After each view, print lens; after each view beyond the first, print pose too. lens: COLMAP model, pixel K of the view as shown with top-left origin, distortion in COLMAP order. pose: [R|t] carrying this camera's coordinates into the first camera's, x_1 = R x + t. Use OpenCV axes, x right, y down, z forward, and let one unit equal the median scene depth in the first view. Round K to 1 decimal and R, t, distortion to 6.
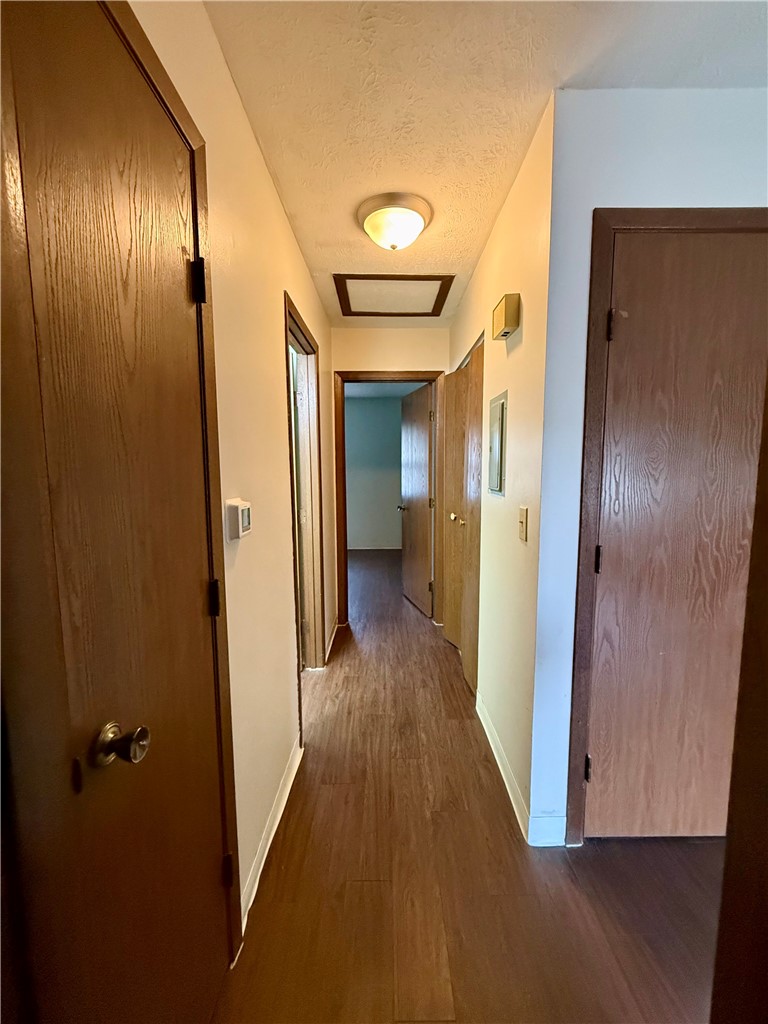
lens RADIAL K [[413.3, 0, 384.0], [0, 413.3, 512.0], [0, 0, 1]] dist [-0.000075, 0.000003]
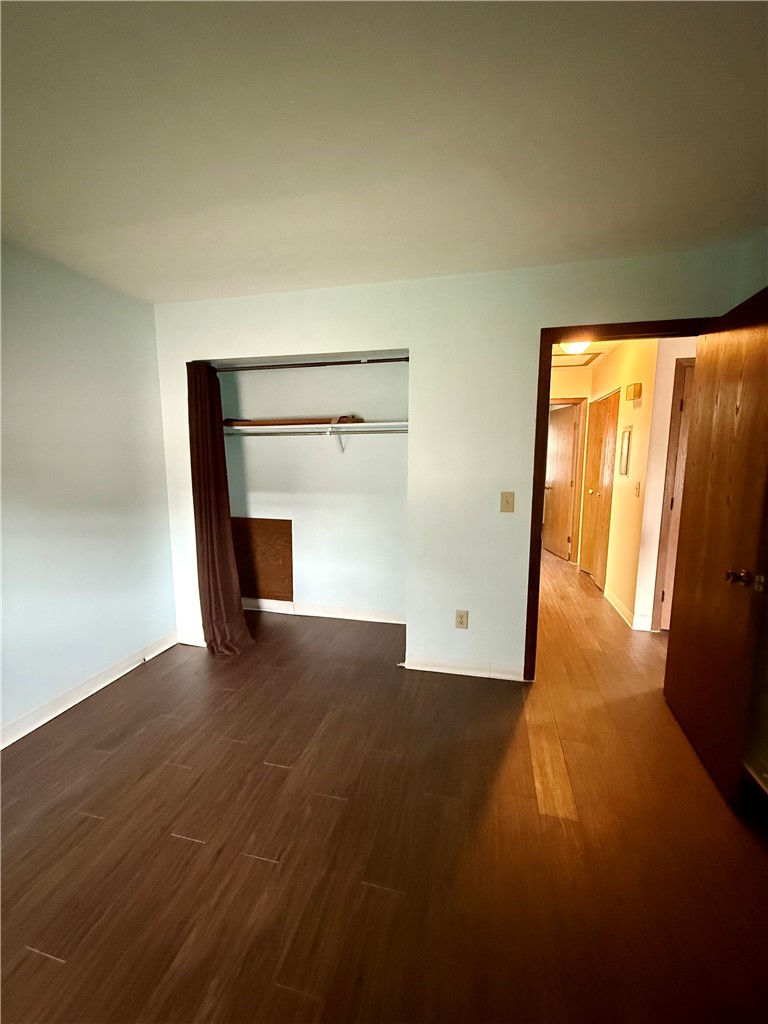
lens RADIAL K [[413.3, 0, 384.0], [0, 413.3, 512.0], [0, 0, 1]] dist [-0.000075, 0.000003]
pose [[0.971477, 0.039314, -0.233851, -0.387347], [-0.032147, 0.998892, 0.034382, 0.100486], [0.234943, -0.025884, 0.971664, -1.239017]]
